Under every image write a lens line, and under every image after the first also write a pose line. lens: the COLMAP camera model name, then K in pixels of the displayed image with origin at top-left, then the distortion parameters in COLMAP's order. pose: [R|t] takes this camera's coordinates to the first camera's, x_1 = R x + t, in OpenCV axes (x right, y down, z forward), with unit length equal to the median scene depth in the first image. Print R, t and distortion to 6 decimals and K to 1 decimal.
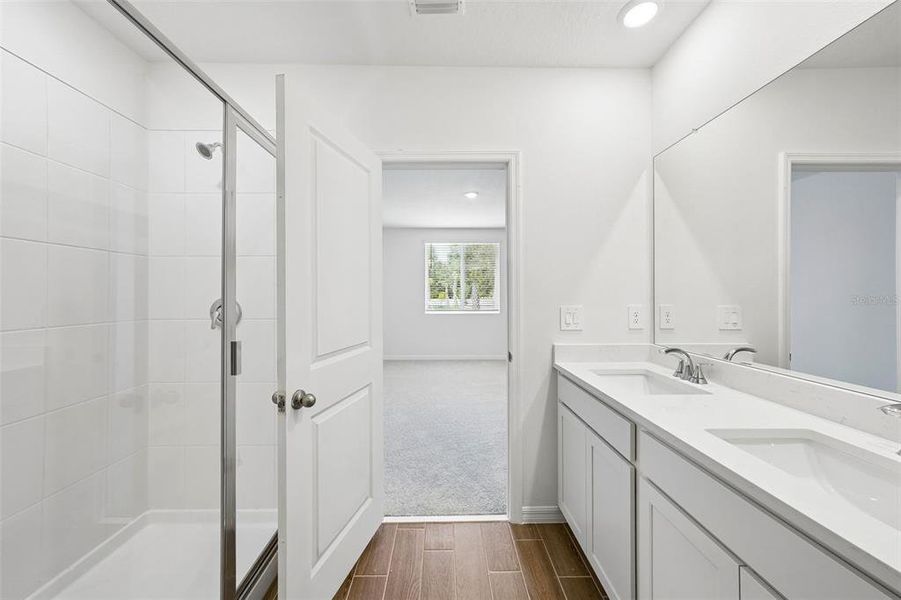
lens RADIAL K [[378.5, 0, 448.4], [0, 378.5, 291.0], [0, 0, 1]] dist [-0.008799, 0.000120]
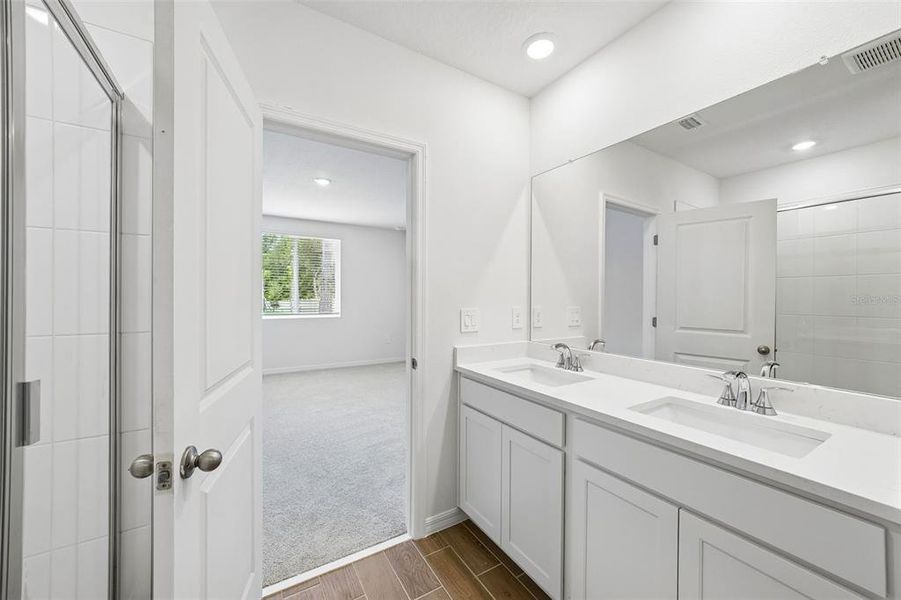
lens RADIAL K [[377.8, 0, 445.5], [0, 377.8, 297.0], [0, 0, 1]] dist [-0.010314, 0.000484]
pose [[0.827525, 0.007846, 0.561373, -0.312123], [-0.014094, 0.999878, 0.006802, 0.002738], [-0.561251, -0.013541, 0.827535, 0.196723]]
